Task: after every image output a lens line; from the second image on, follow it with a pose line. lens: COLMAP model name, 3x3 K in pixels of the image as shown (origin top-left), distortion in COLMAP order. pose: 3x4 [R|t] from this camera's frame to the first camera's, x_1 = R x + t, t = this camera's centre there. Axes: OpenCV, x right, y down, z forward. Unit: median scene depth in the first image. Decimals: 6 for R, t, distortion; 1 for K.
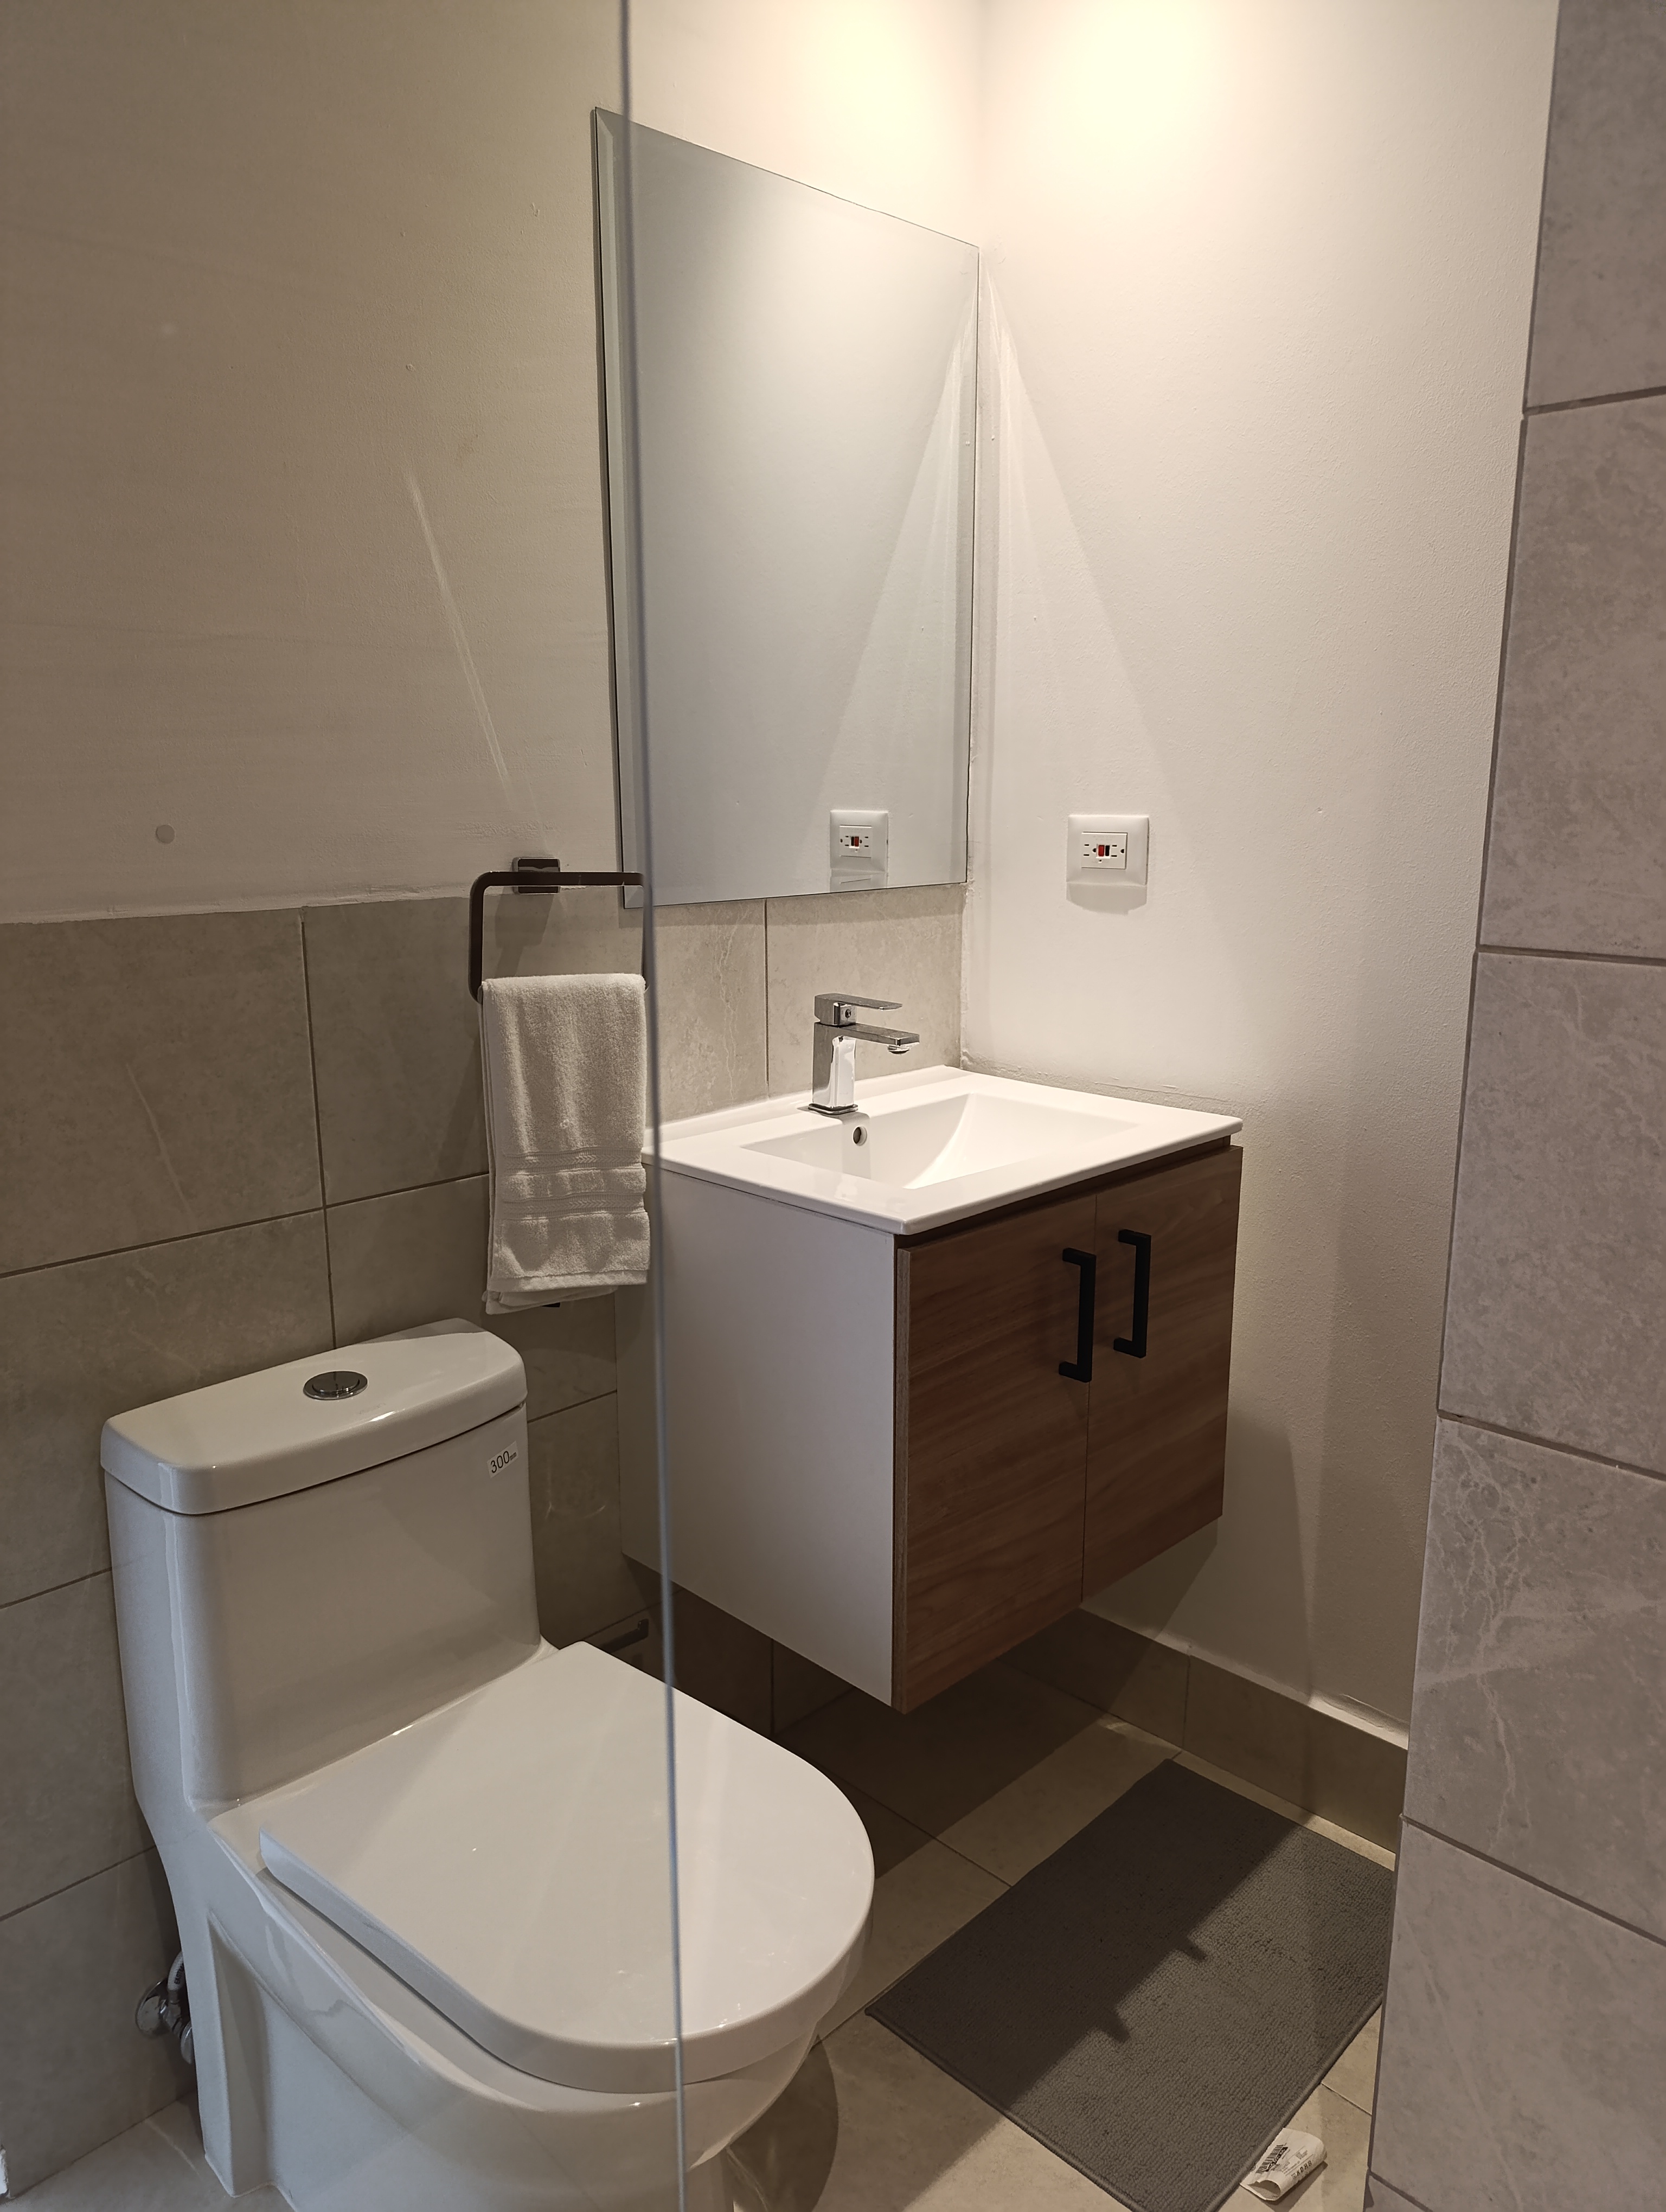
lens RADIAL K [[1526.9, 0, 833.0], [0, 1526.9, 1106.0], [0, 0, 1]] dist [0.035414, -0.046641]
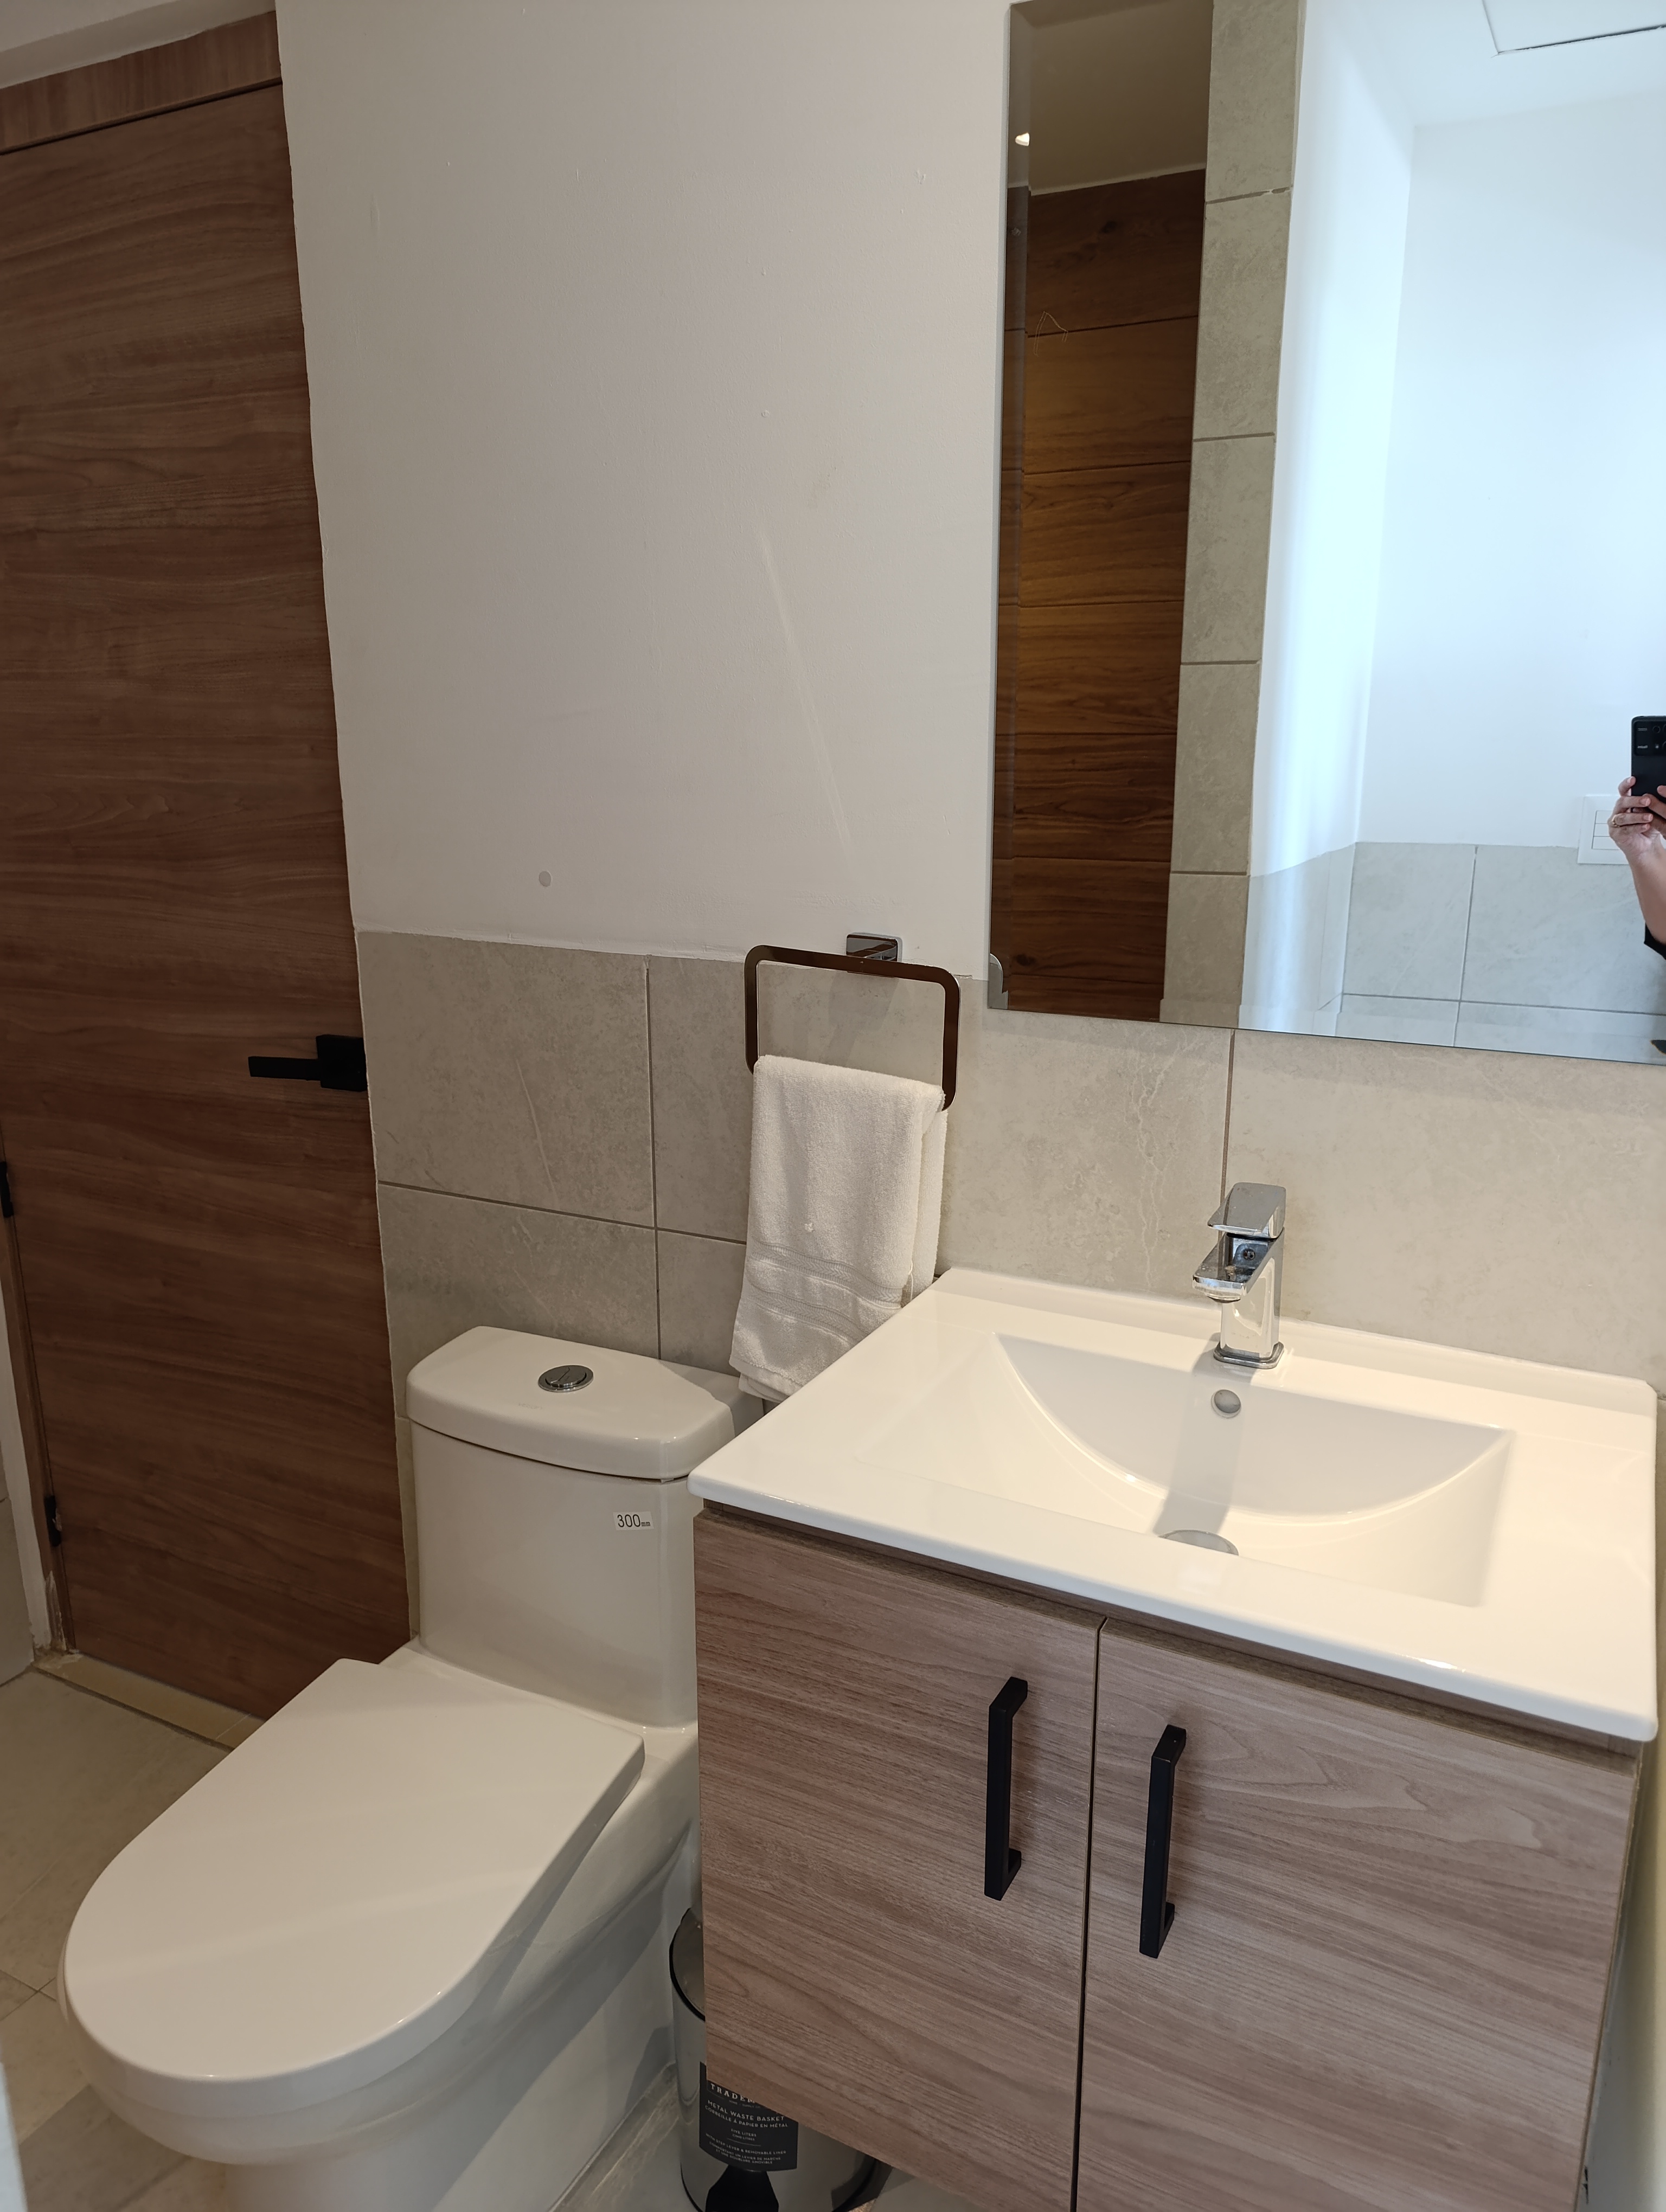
lens RADIAL K [[1508.9, 0, 833.0], [0, 1508.9, 1106.0], [0, 0, 1]] dist [0.098478, -0.102977]
pose [[0.305138, 0.223979, -0.925594, 0.654365], [-0.206589, 0.964371, 0.165257, -0.212437], [0.929630, 0.140792, 0.340538, 0.709649]]
